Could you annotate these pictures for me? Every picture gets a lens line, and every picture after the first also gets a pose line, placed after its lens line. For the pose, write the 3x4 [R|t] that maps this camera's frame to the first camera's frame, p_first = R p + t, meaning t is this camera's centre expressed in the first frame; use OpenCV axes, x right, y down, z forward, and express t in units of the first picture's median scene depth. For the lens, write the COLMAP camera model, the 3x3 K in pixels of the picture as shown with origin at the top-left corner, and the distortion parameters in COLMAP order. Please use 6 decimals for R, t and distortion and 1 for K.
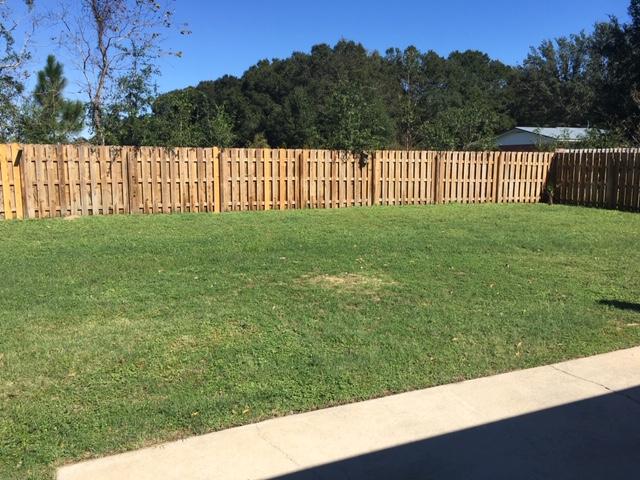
lens RADIAL K [[547.6, 0, 321.0], [0, 547.6, 240.3], [0, 0, 1]] dist [0.029653, -0.011369]
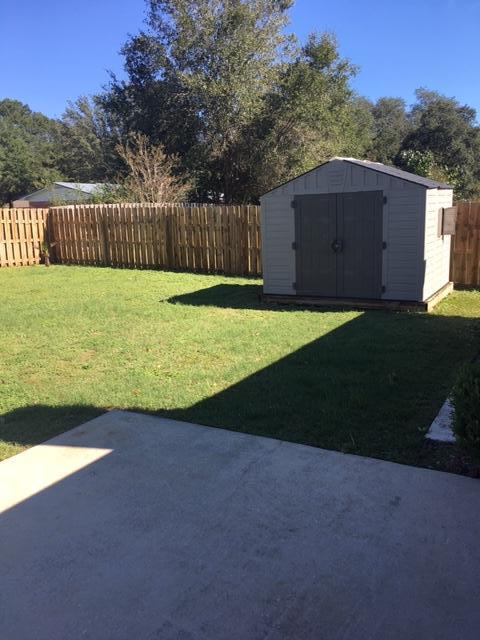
lens RADIAL K [[547.6, 0, 239.2], [0, 547.6, 321.0], [0, 0, 1]] dist [0.029653, -0.011369]
pose [[0.815612, -0.135883, 0.562416, 0.125444], [0.111647, 0.990725, 0.077454, -0.007835], [-0.567725, -0.000380, 0.823218, 0.054648]]
